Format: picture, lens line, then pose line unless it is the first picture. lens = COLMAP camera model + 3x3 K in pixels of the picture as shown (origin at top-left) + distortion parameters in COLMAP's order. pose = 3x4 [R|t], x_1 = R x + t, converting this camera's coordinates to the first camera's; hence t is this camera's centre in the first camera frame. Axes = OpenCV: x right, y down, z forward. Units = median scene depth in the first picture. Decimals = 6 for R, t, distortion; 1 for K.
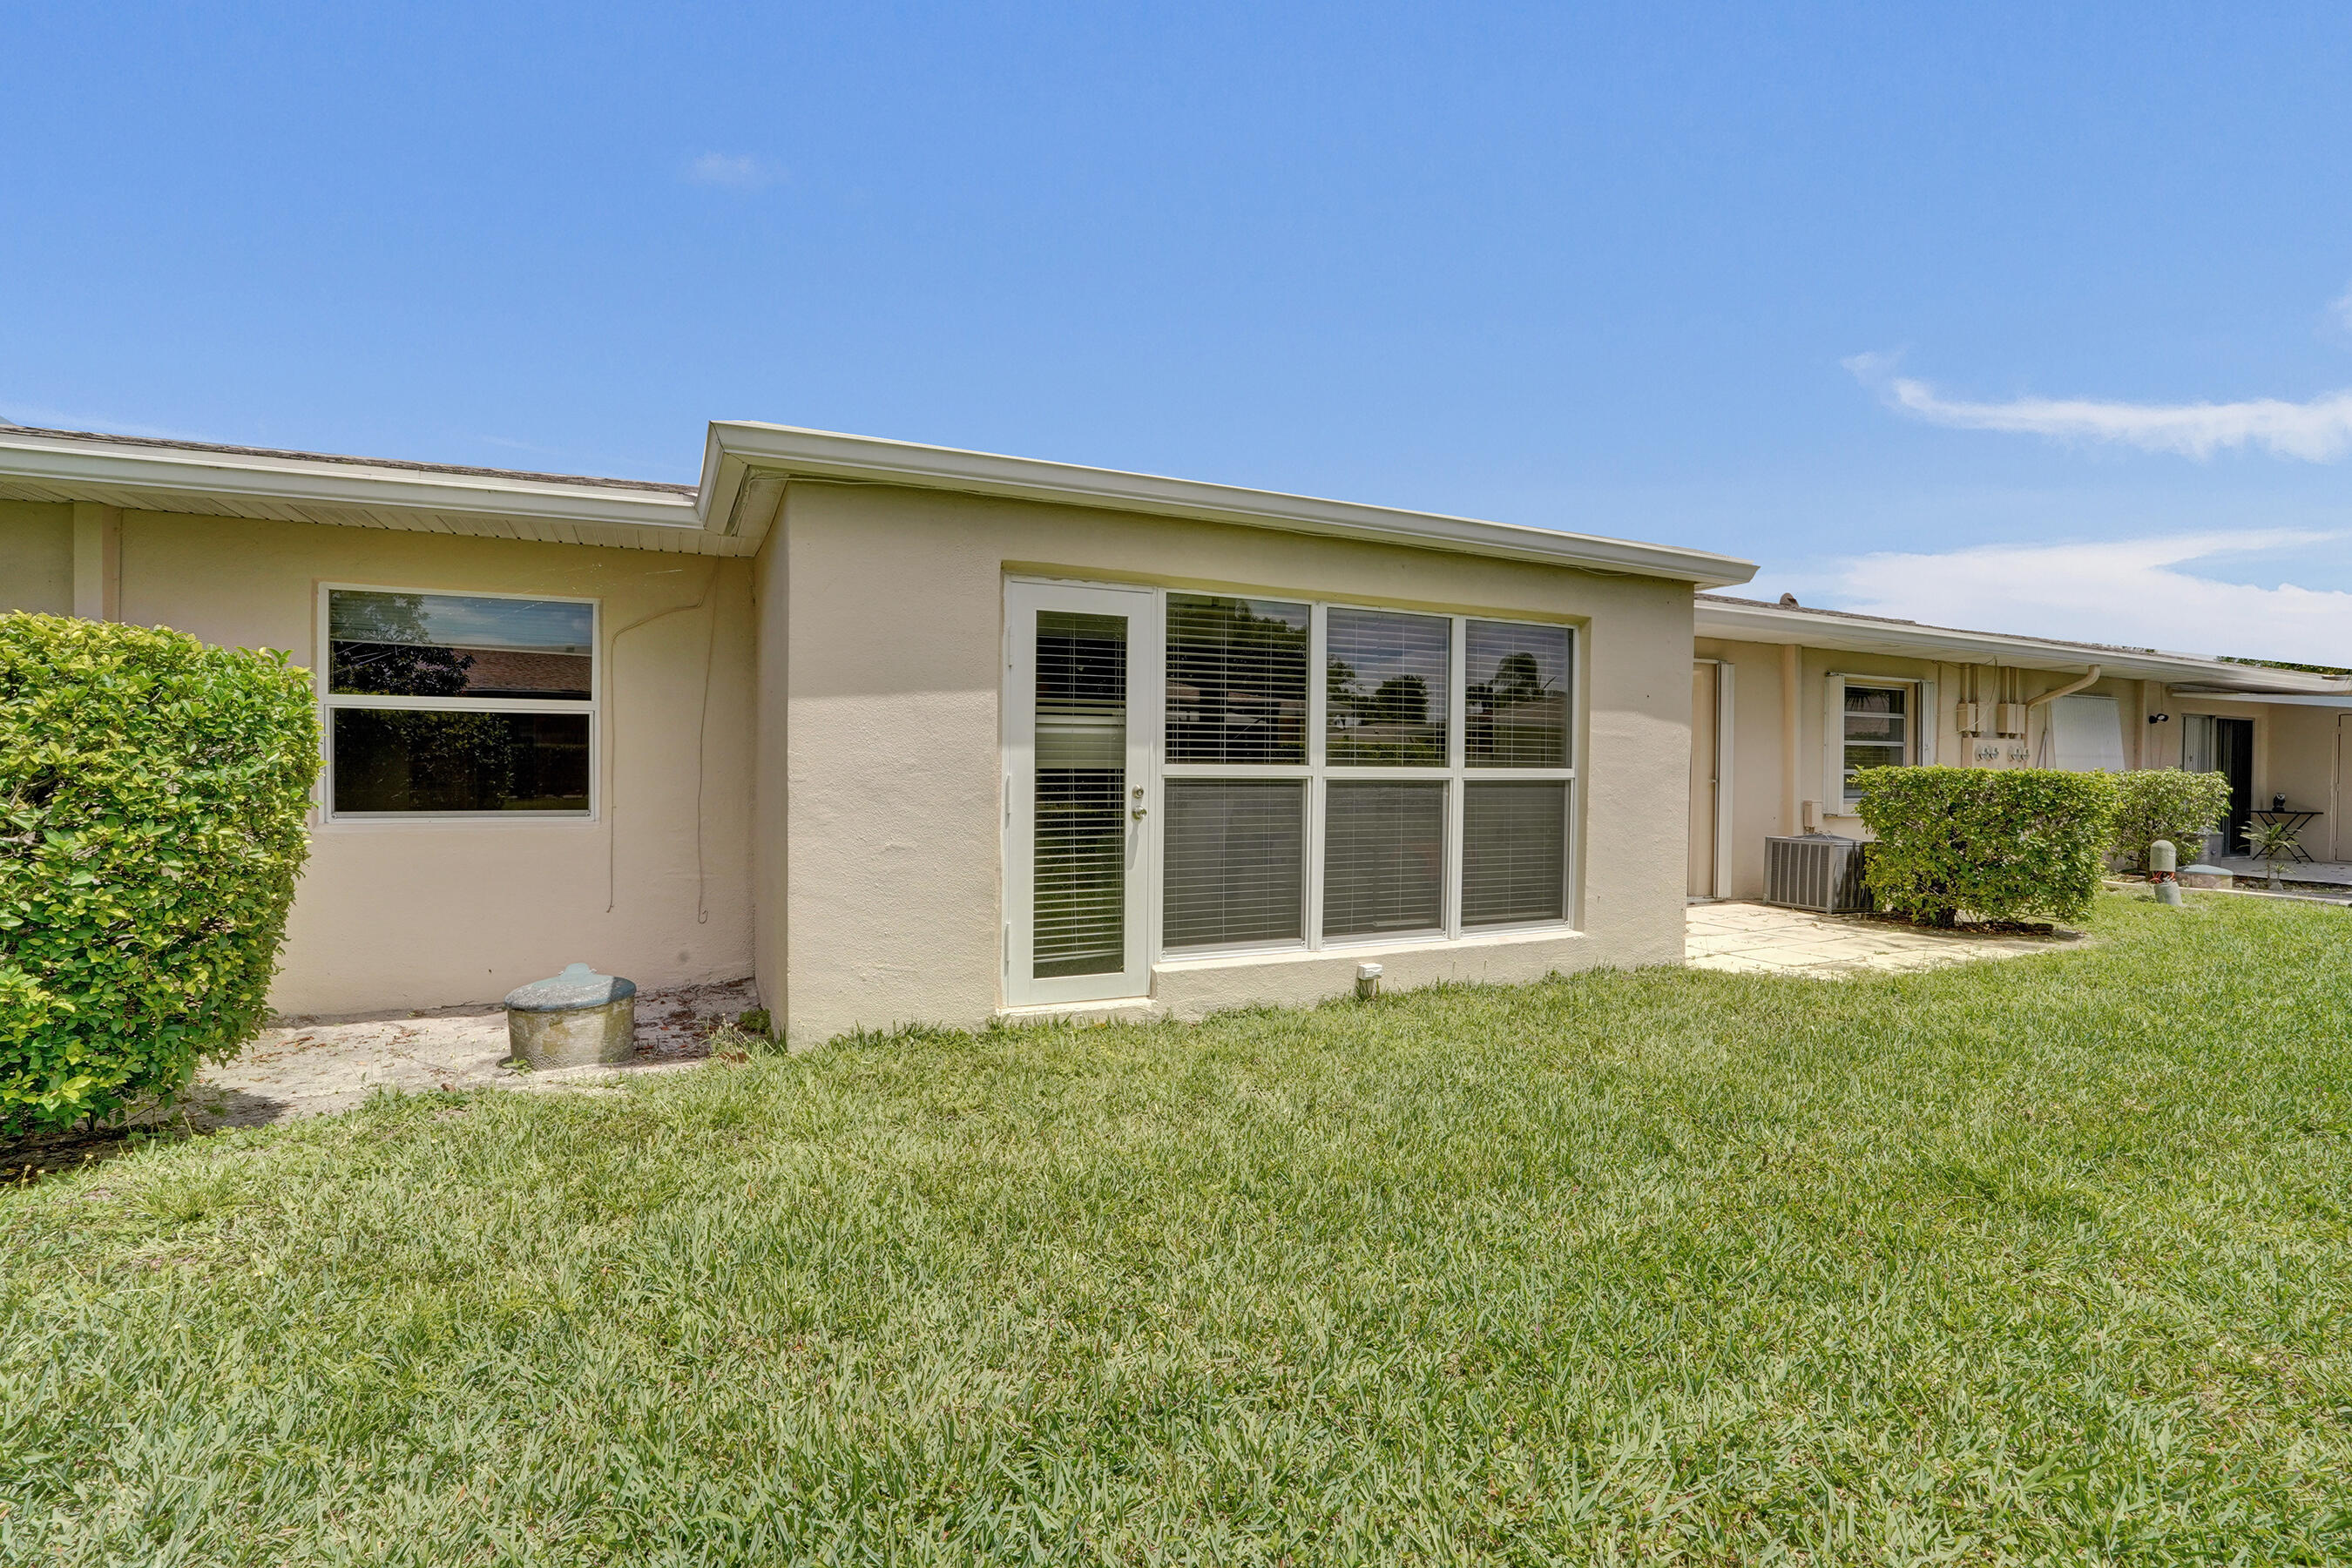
lens RADIAL K [[1093.5, 0, 1175.0], [0, 1093.5, 780.6], [0, 0, 1]] dist [-0.067566, 0.024228]
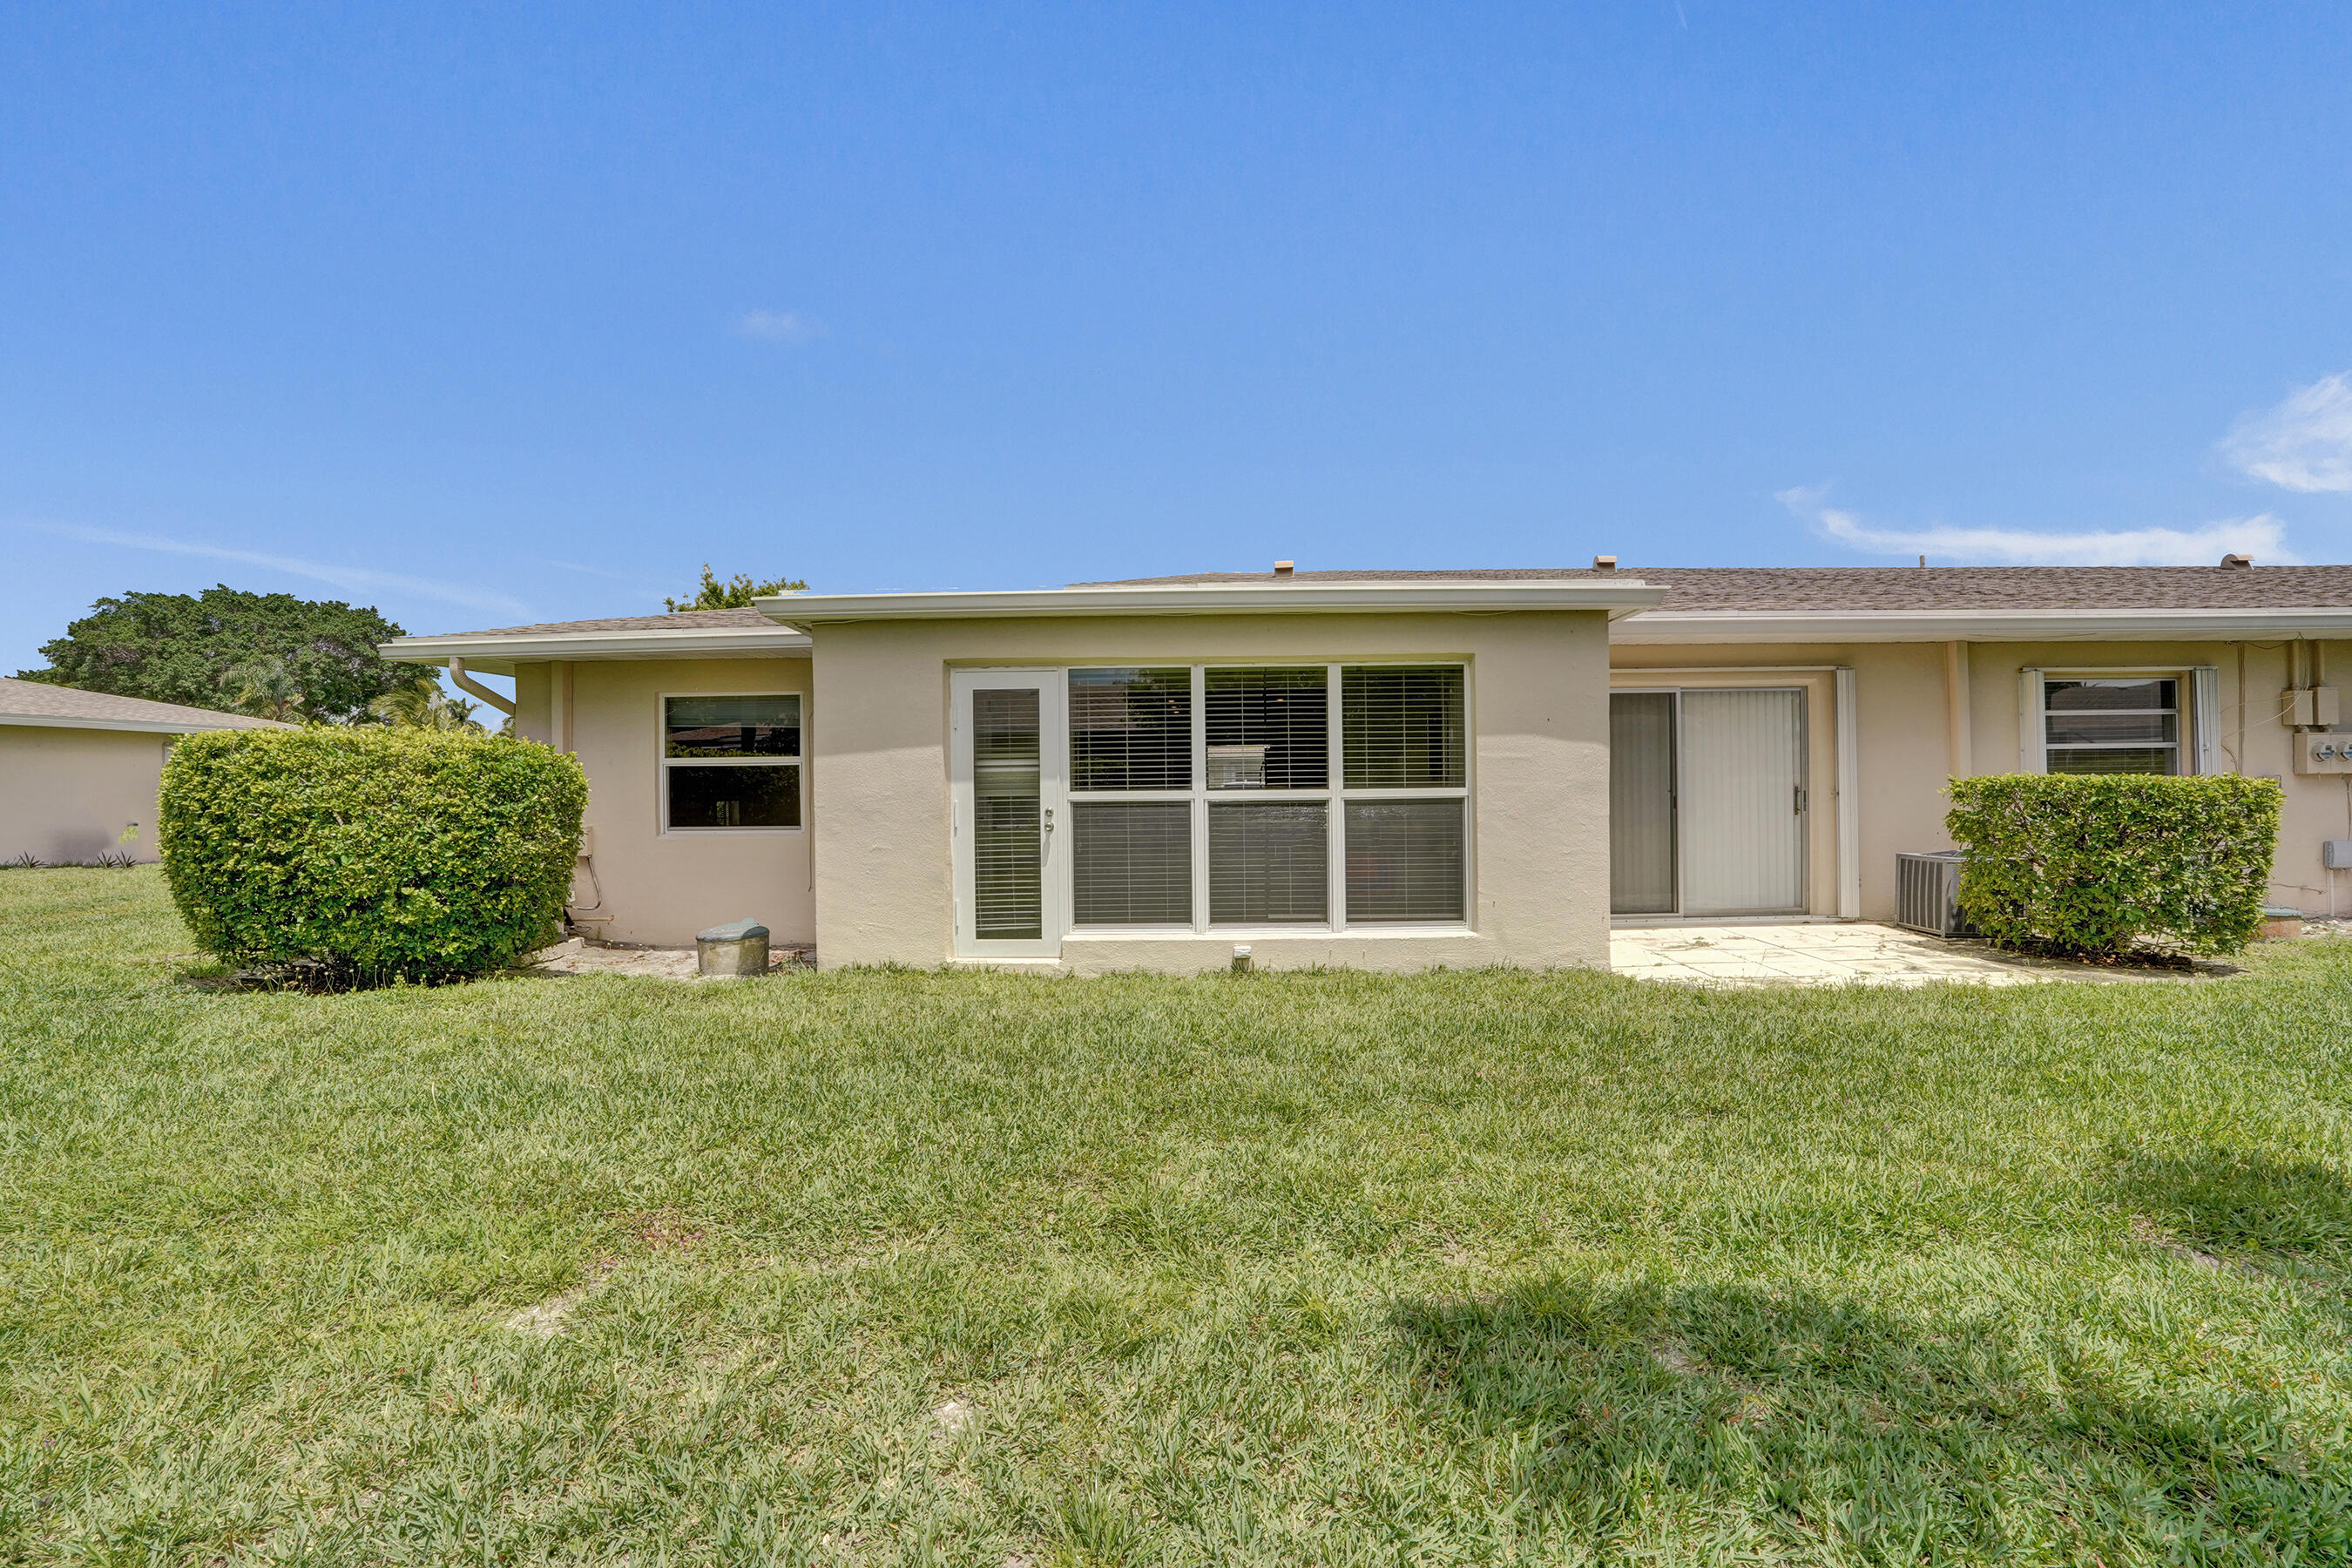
lens RADIAL K [[1093.5, 0, 1174.4], [0, 1093.5, 777.9], [0, 0, 1]] dist [-0.067566, 0.024228]
pose [[0.890296, -0.023287, -0.454786, 0.715937], [0.013386, 0.999598, -0.024978, 0.003574], [0.455185, 0.016150, 0.890250, -0.176582]]
